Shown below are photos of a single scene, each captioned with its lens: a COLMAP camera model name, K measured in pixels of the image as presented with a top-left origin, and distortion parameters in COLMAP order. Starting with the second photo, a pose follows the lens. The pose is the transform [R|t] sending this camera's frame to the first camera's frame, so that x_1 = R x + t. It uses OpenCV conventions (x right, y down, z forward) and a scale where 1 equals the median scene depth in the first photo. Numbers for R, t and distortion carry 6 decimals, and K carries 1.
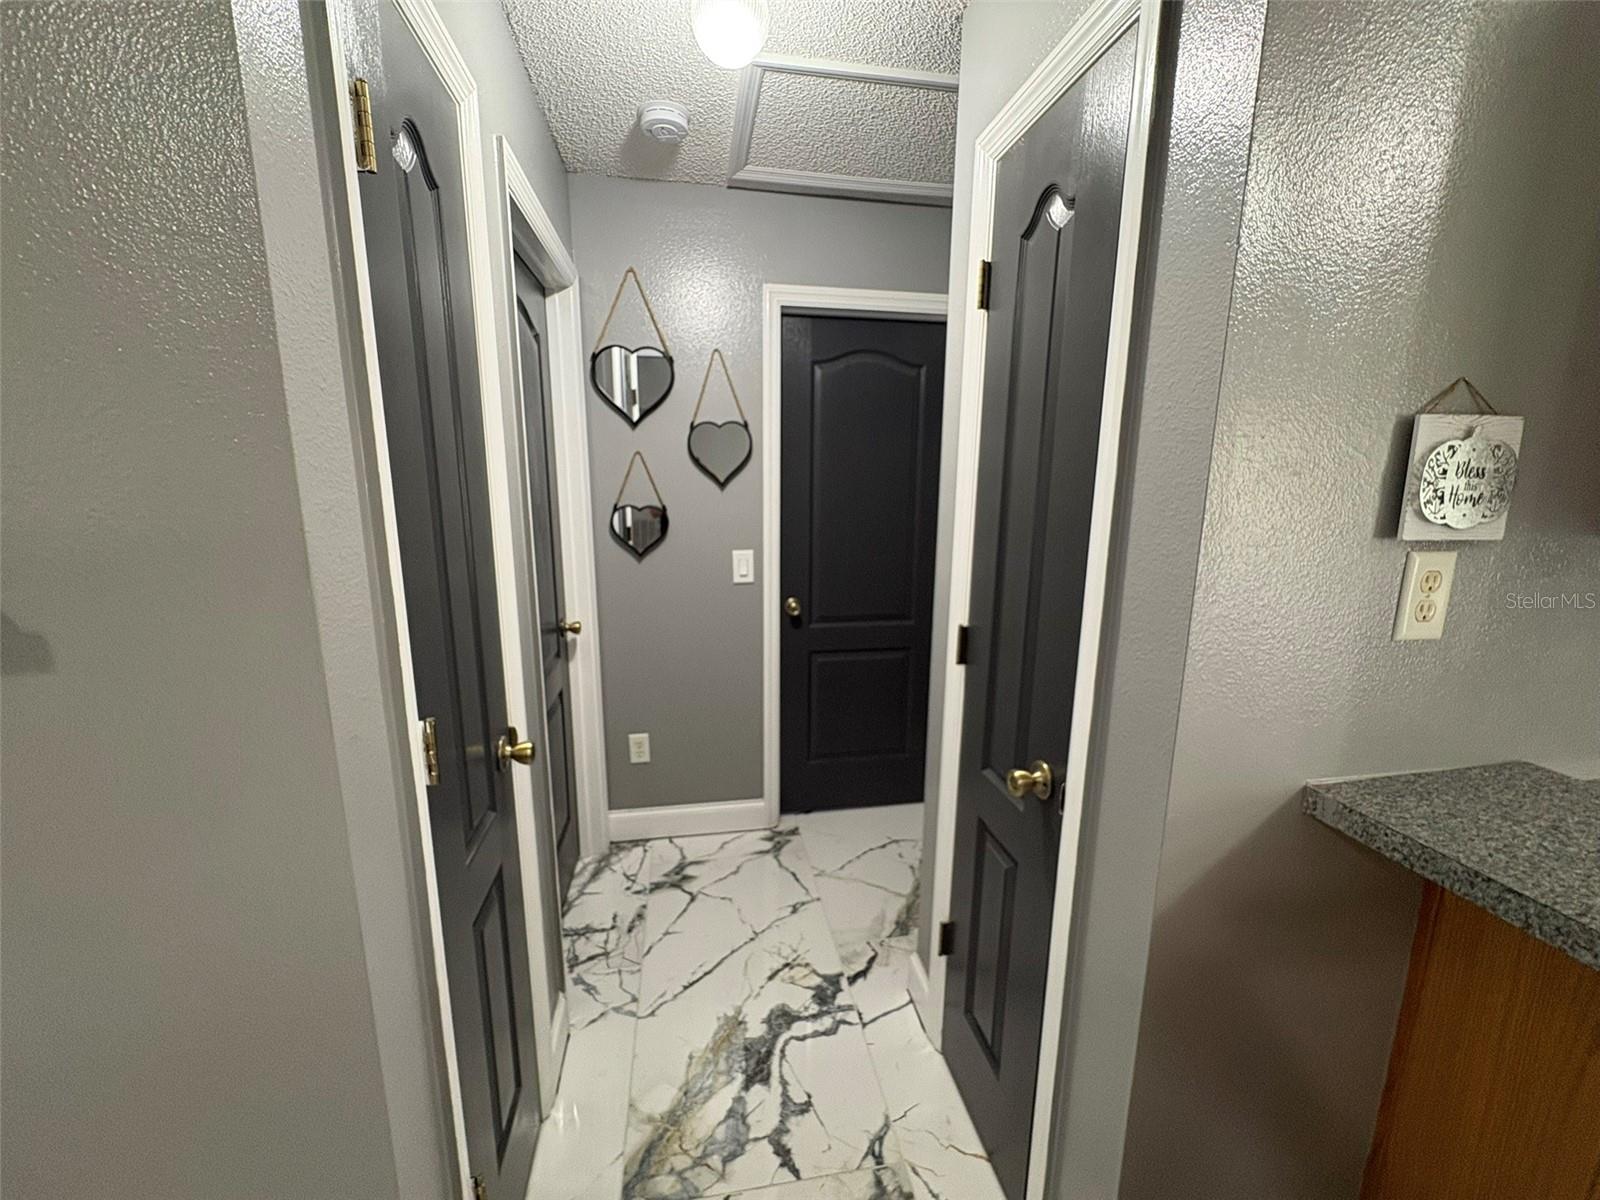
lens RADIAL K [[634.6, 0, 800.0], [0, 634.6, 600.0], [0, 0, 1]] dist [-0.000998, 0.000599]
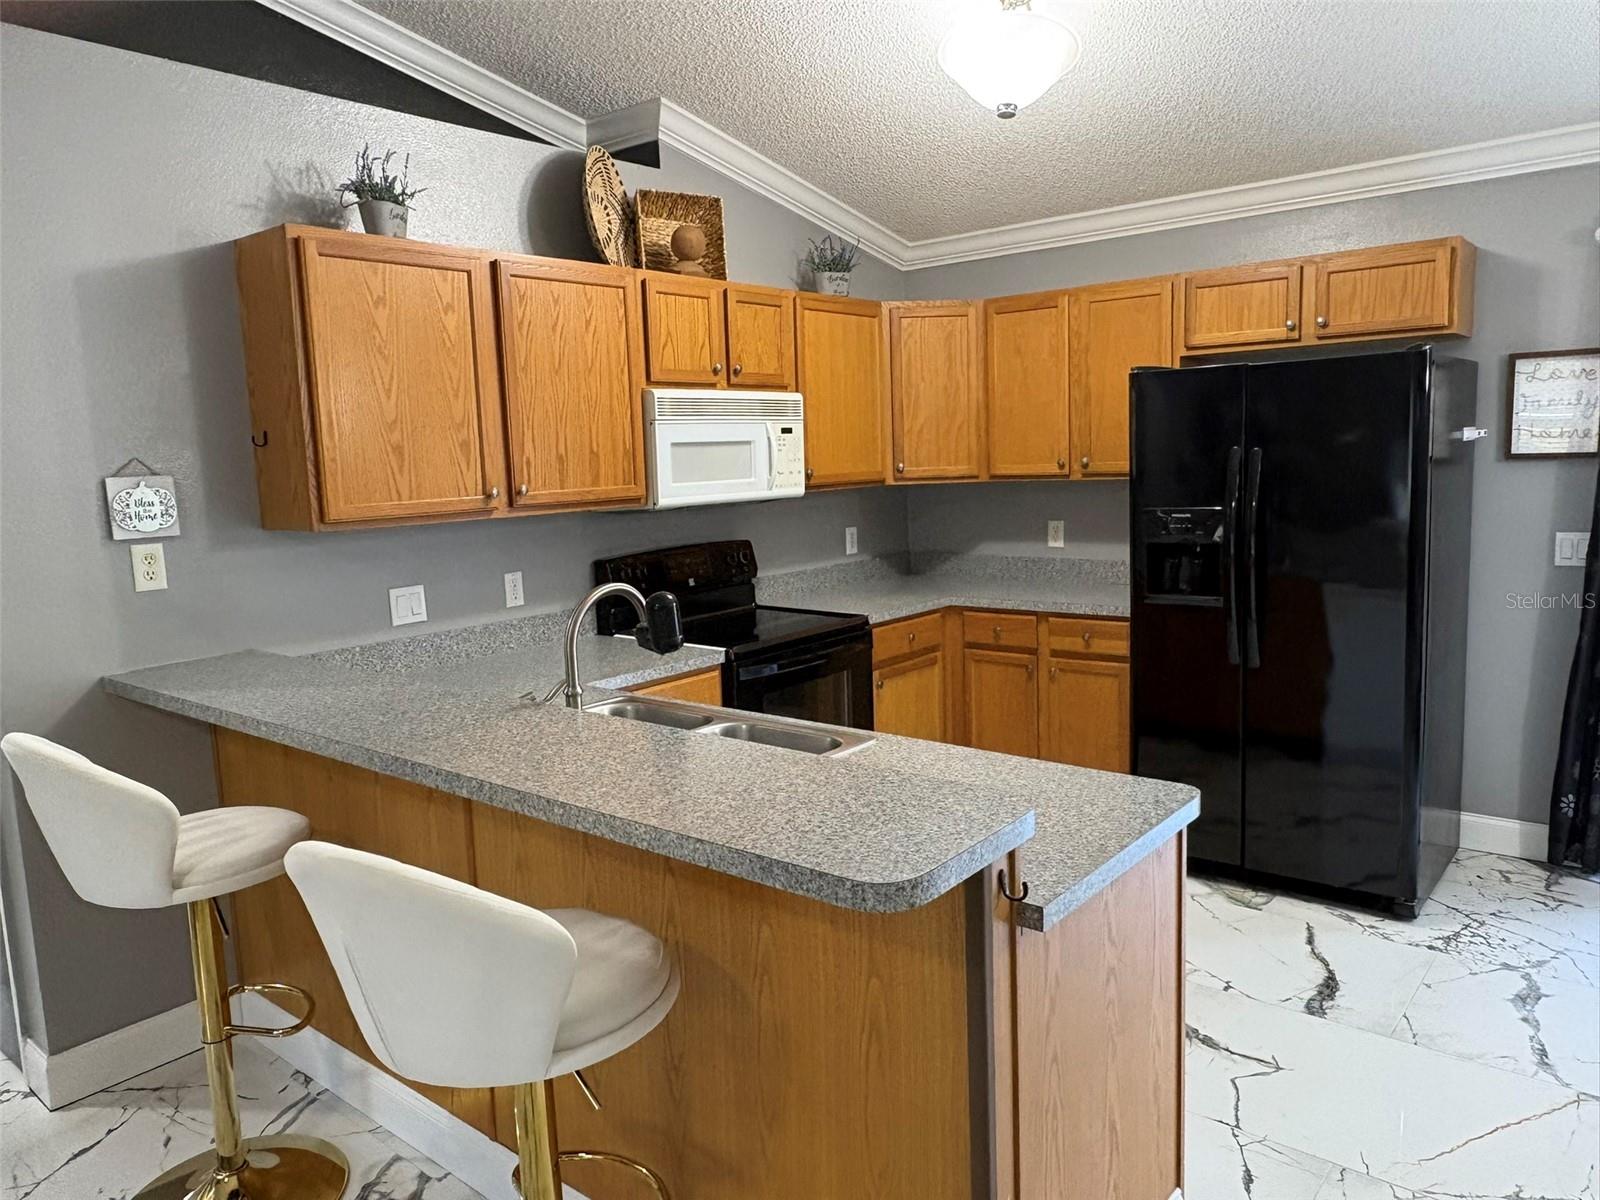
lens RADIAL K [[1115.0, 0, 800.0], [0, 1115.0, 600.0], [0, 0, 1]] dist [-0.001738, 0.005891]
pose [[0.761965, -0.123006, 0.635829, 0.185462], [0.166218, 0.986053, -0.008433, 0.249656], [-0.625924, 0.112112, 0.771784, -1.574095]]
